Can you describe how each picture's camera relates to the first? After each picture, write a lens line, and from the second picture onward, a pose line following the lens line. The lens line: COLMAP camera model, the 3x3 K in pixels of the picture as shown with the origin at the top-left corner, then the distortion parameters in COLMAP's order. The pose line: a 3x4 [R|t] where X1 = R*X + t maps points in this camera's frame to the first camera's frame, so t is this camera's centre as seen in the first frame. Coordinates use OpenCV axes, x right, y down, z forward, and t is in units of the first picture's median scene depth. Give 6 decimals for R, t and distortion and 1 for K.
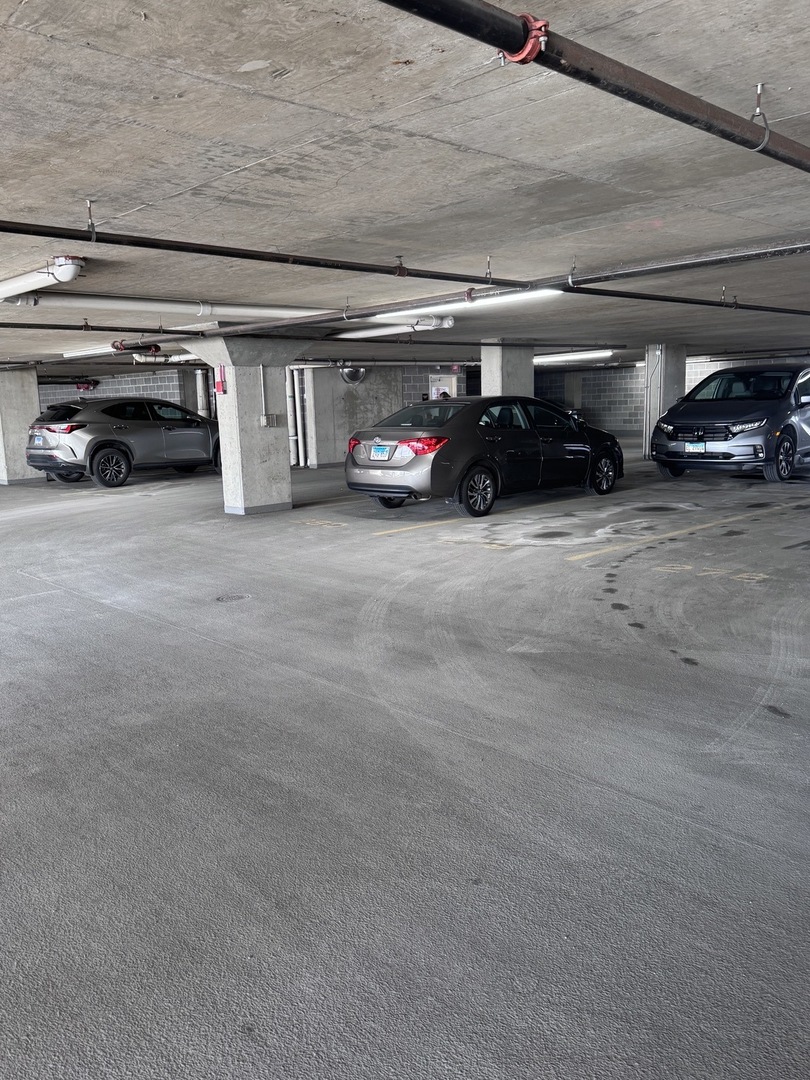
lens RADIAL K [[858.5, 0, 402.8], [0, 858.5, 540.0], [0, 0, 1]] dist [0.085654, 0.001602]
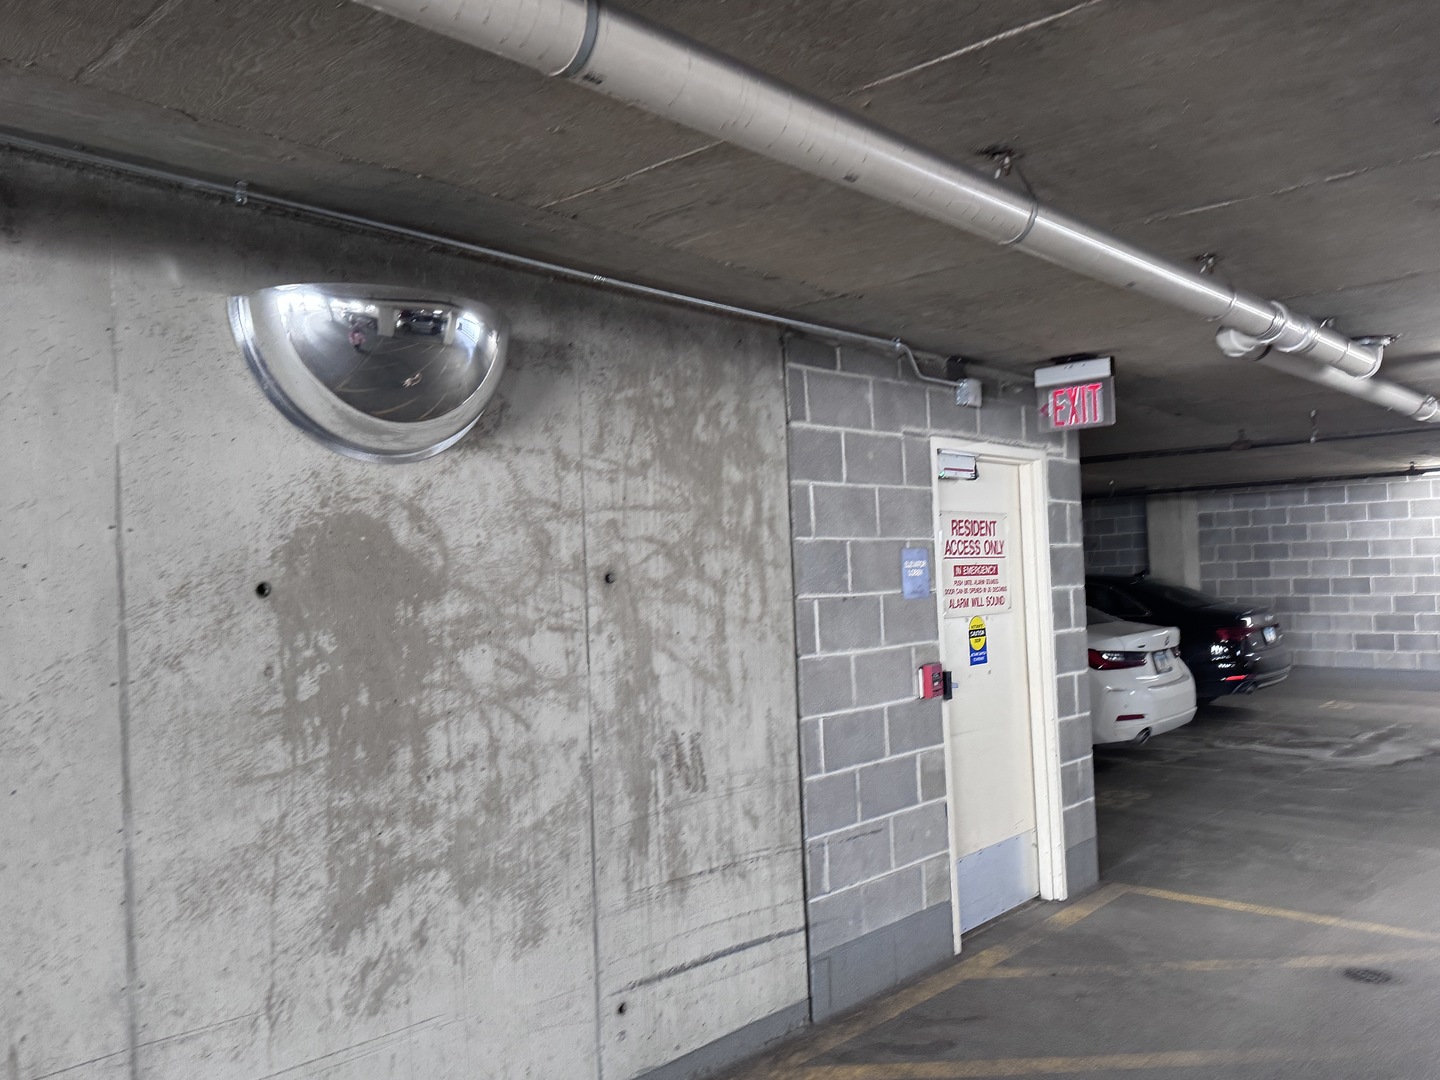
lens RADIAL K [[1144.6, 0, 719.3], [0, 1144.6, 540.6], [0, 0, 1]] dist [0.085654, 0.001602]
pose [[0.997706, -0.004760, 0.067527, -0.025755], [0.017496, 0.981763, -0.189304, -0.137431], [-0.065395, 0.190051, 0.979594, 0.827550]]
